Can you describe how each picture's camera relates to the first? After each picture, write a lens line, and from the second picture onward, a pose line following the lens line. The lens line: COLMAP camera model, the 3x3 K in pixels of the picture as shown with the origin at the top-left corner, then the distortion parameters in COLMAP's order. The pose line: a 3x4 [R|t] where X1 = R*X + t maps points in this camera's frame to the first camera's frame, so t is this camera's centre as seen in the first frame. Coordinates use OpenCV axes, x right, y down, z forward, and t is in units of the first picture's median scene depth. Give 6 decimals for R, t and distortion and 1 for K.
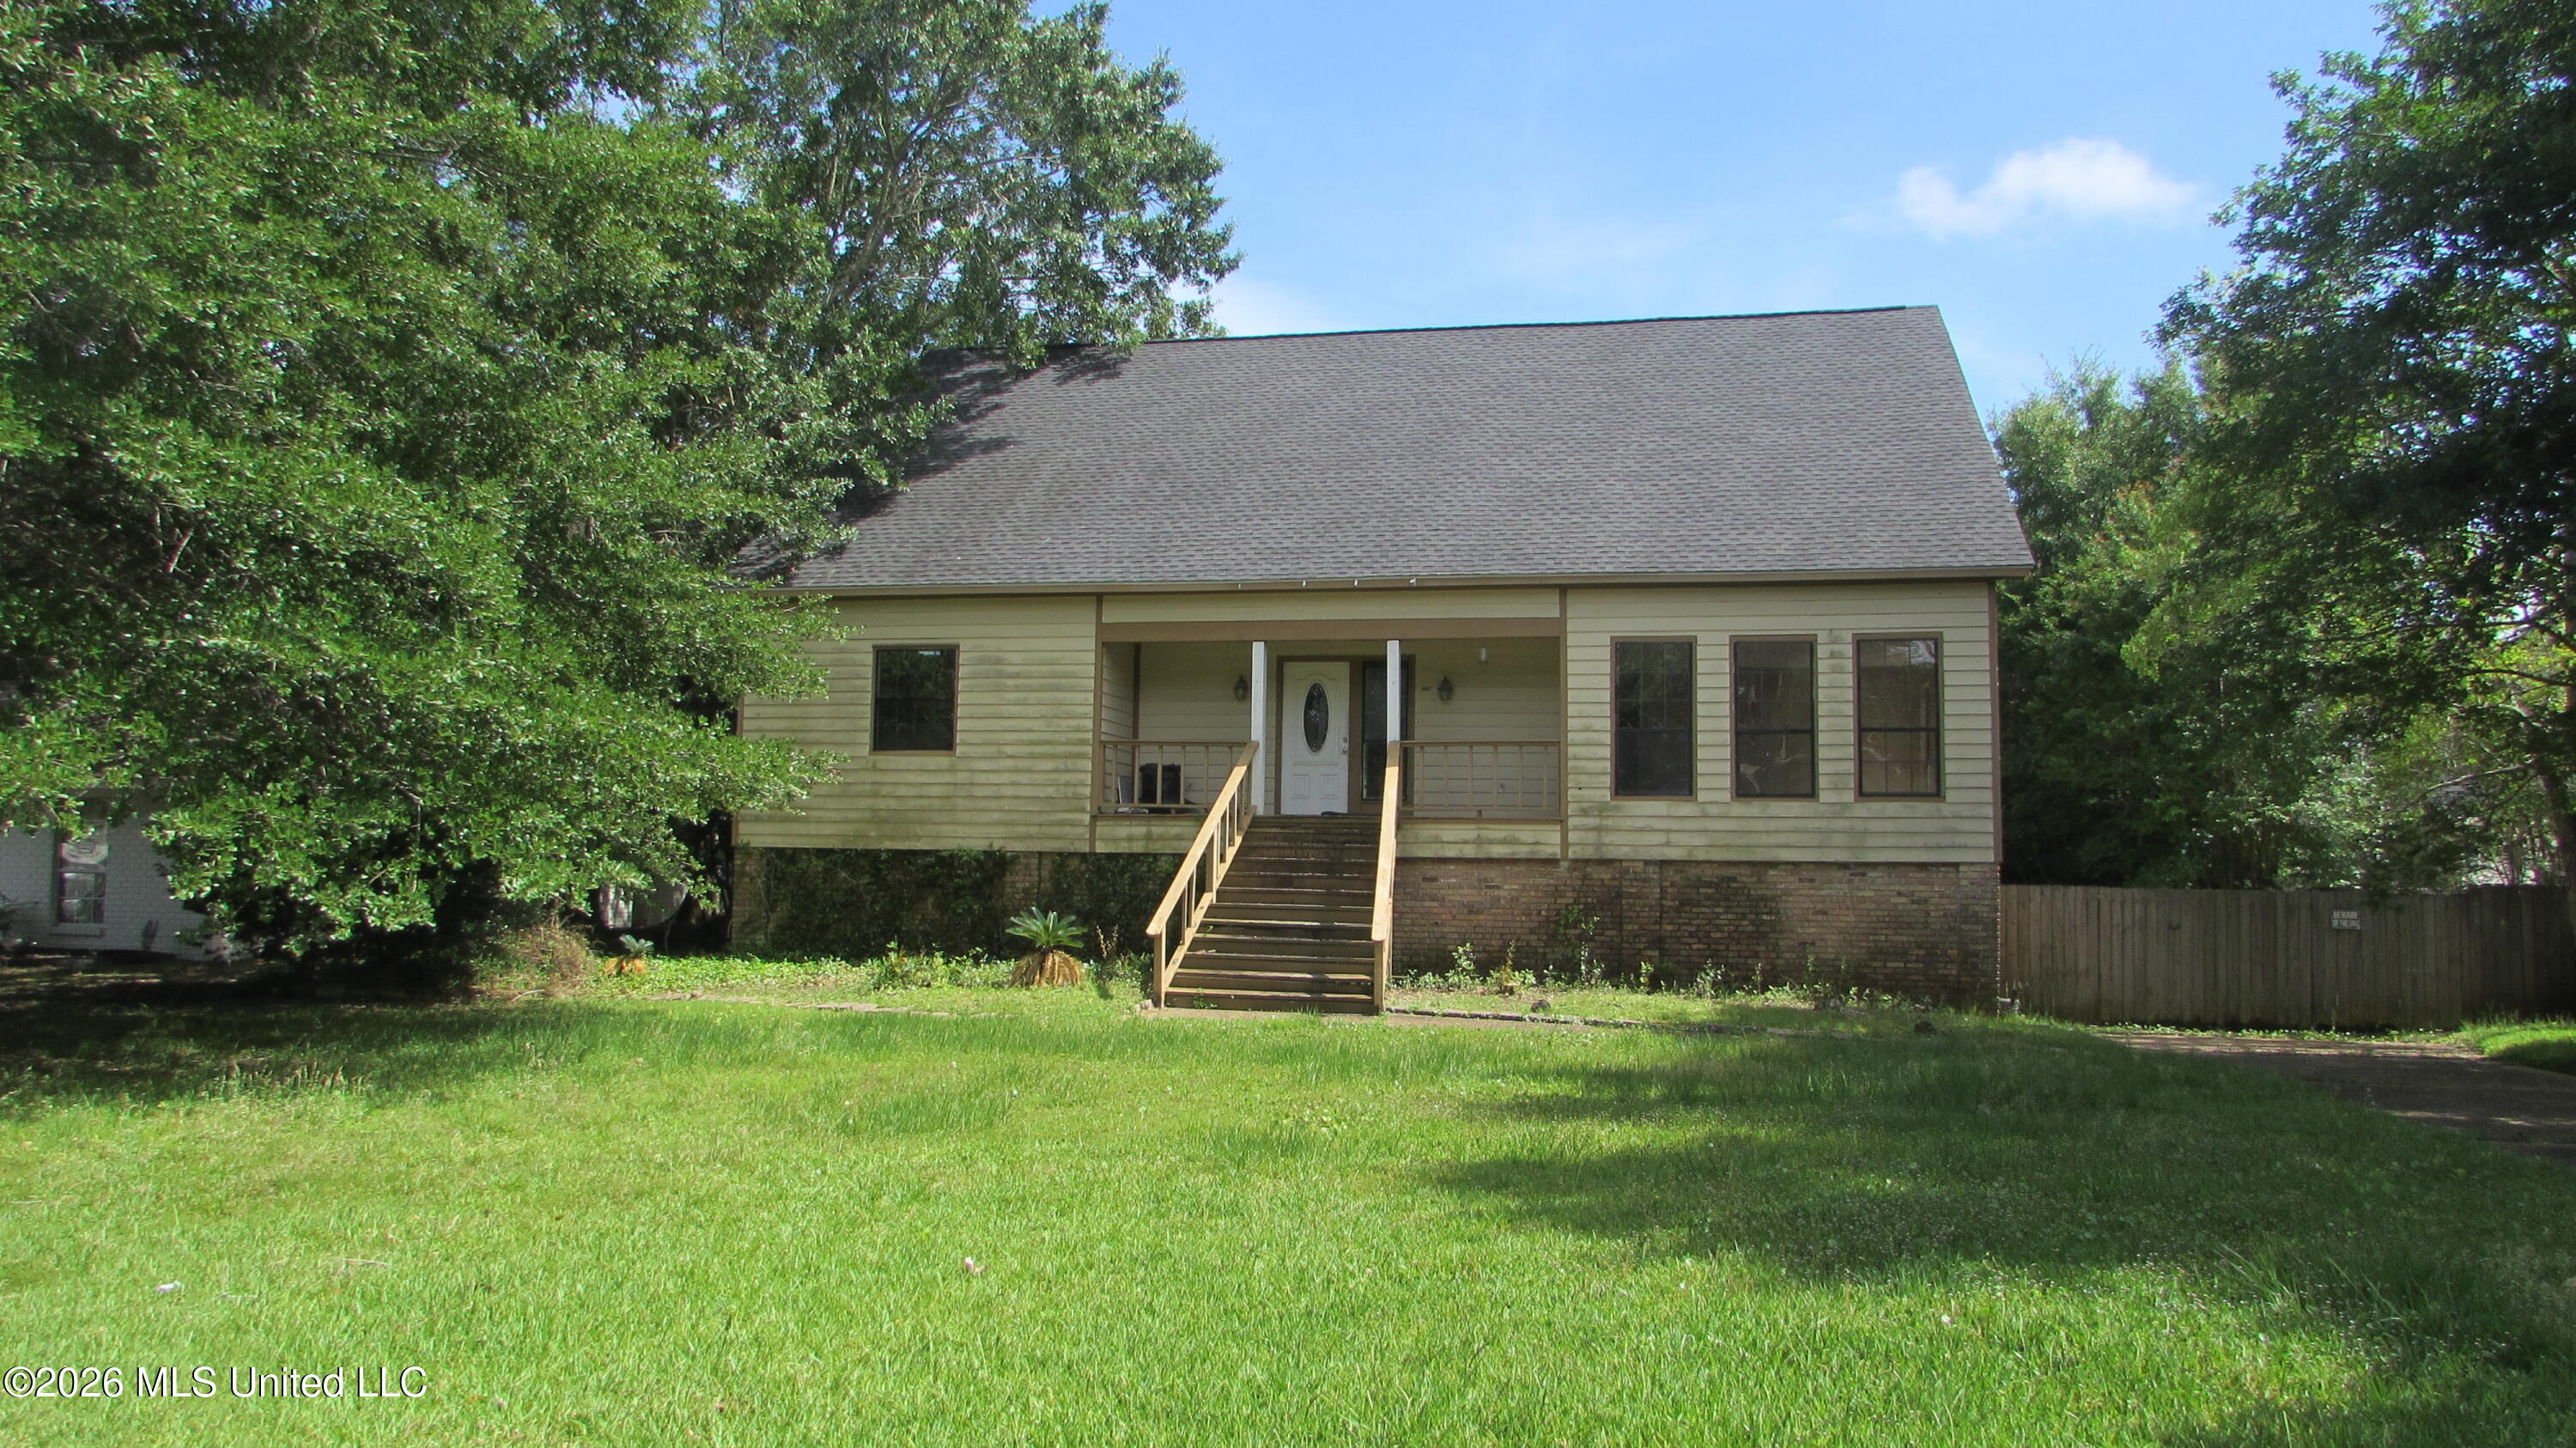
lens RADIAL K [[1823.9, 0, 1275.1], [0, 1823.9, 724.3], [0, 0, 1]] dist [-0.035833, -0.006474]
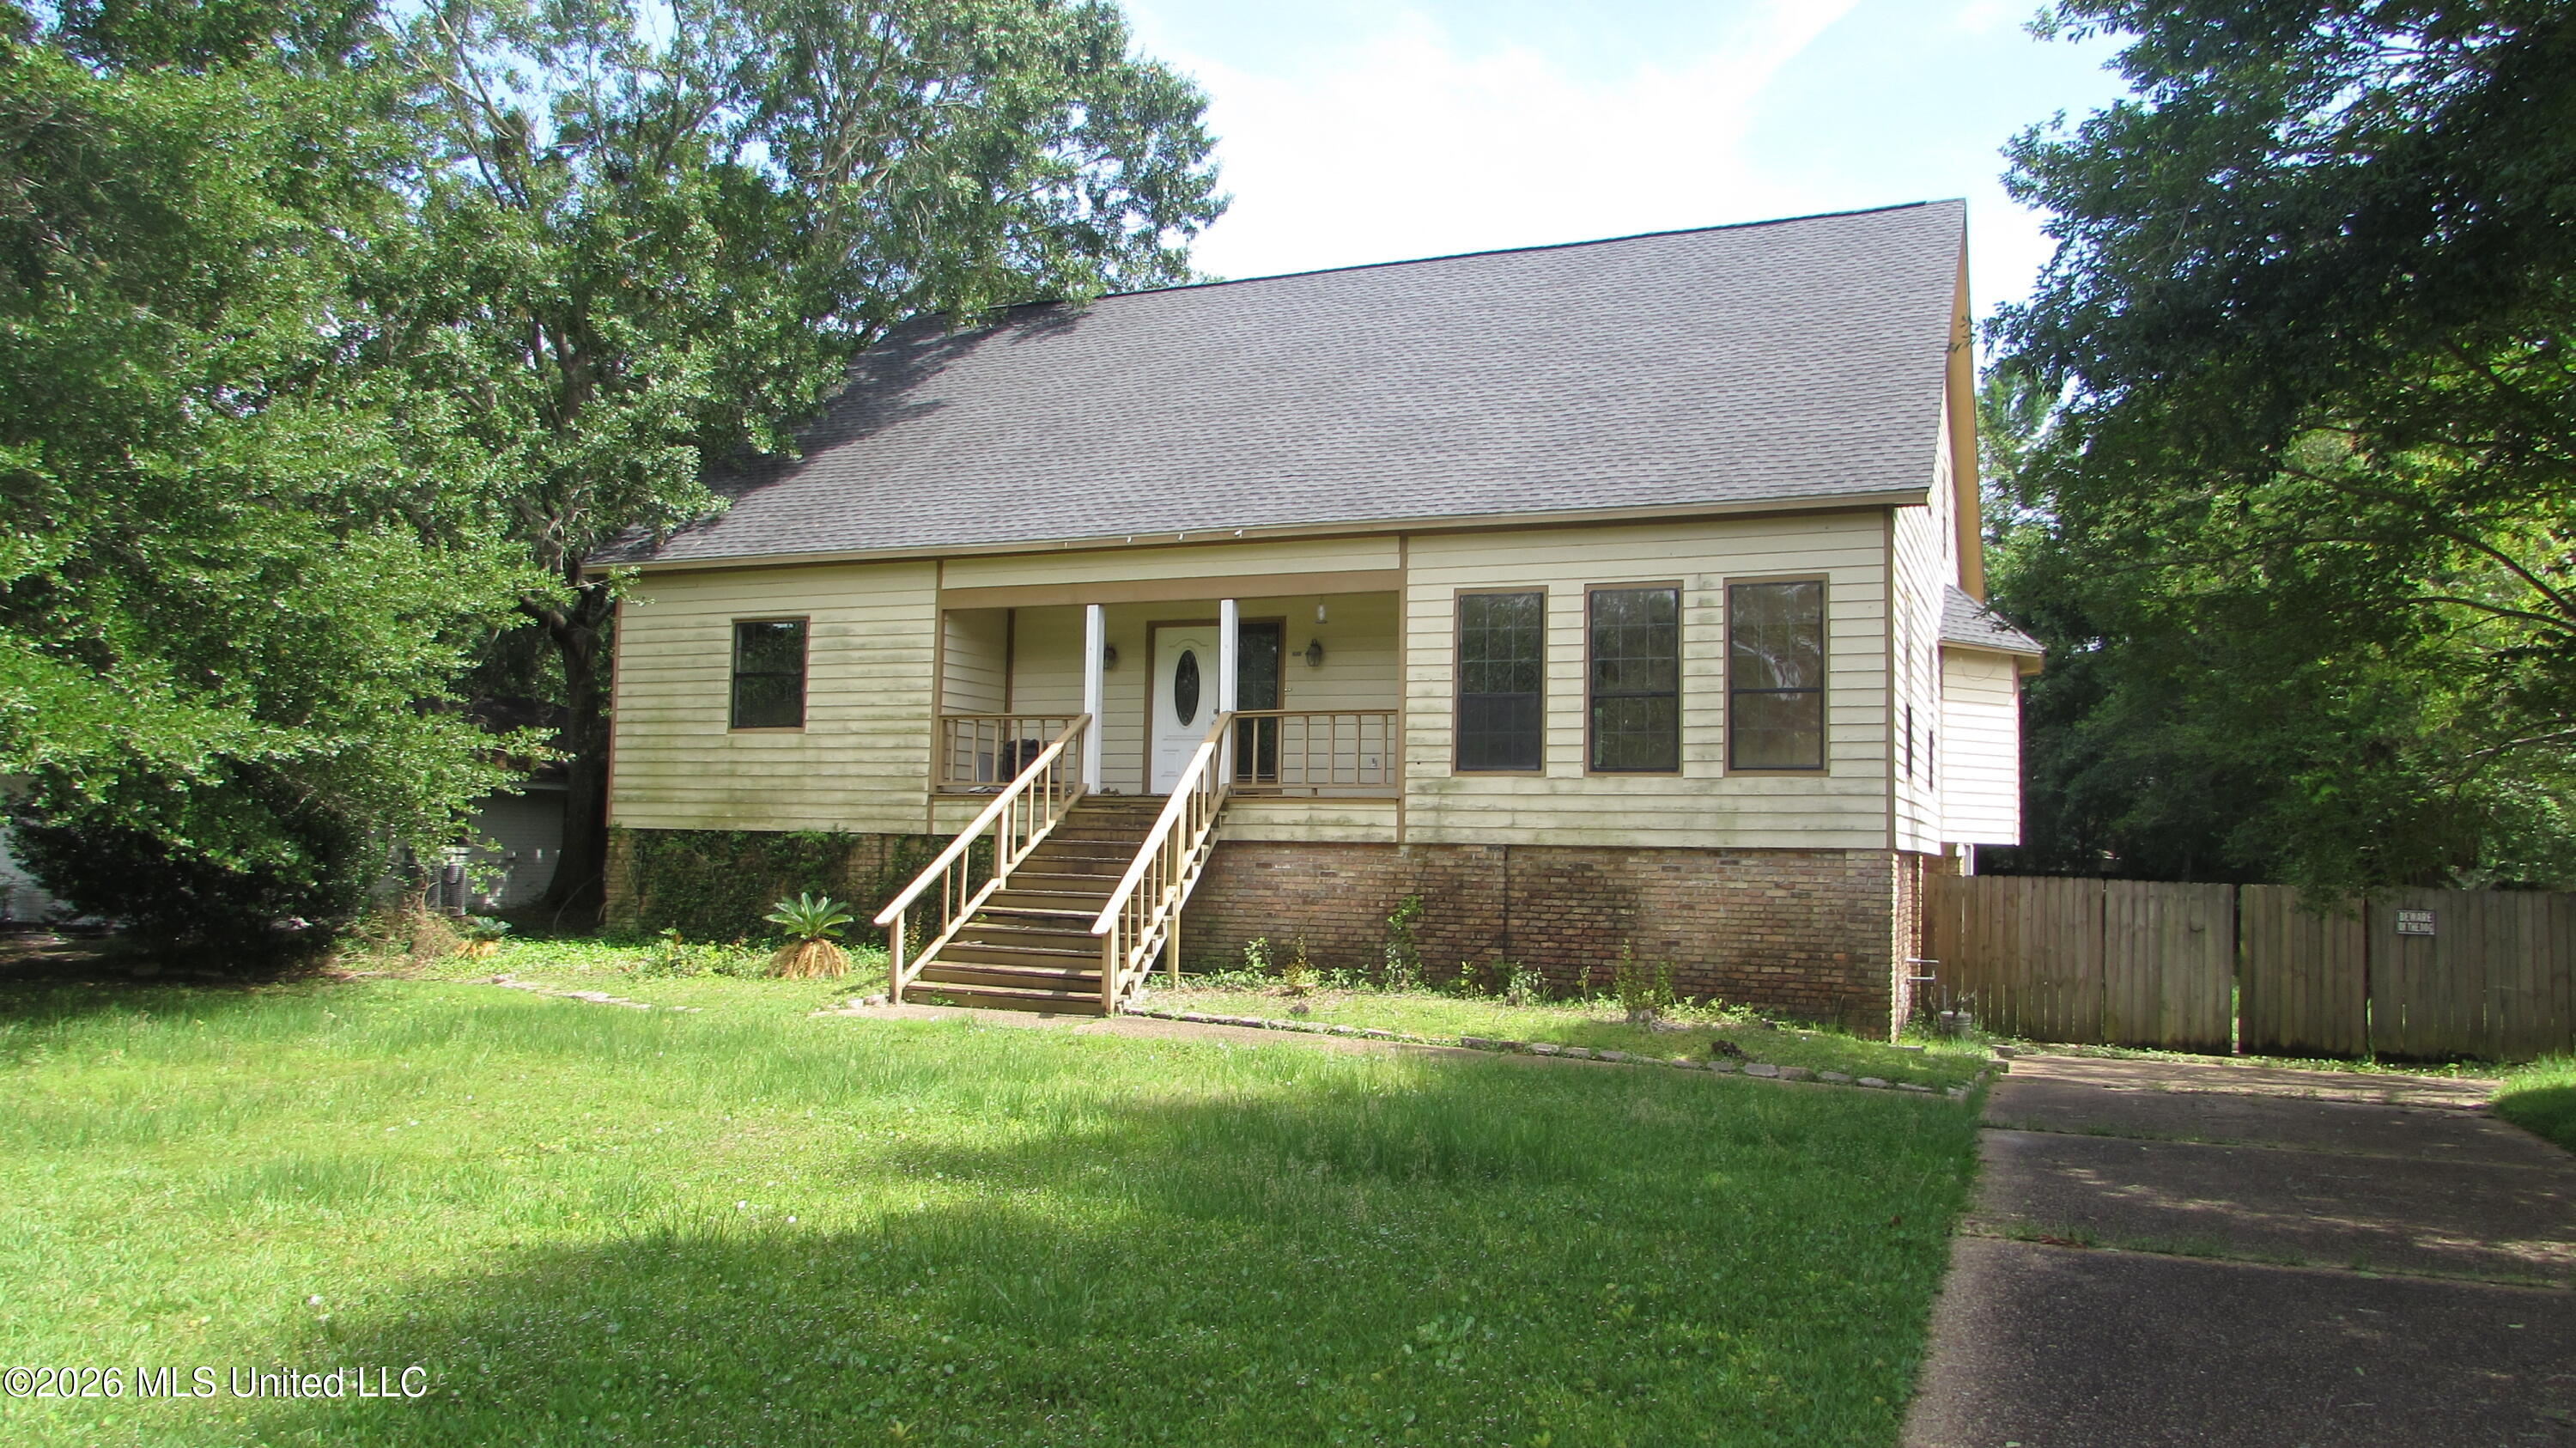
lens RADIAL K [[1823.9, 0, 1295.8], [0, 1823.9, 731.5], [0, 0, 1]] dist [-0.035833, -0.006474]
pose [[0.980996, -0.008751, -0.193830, 0.267200], [0.010846, 0.999894, 0.009749, 0.010434], [0.193724, -0.011666, 0.980987, 0.121885]]
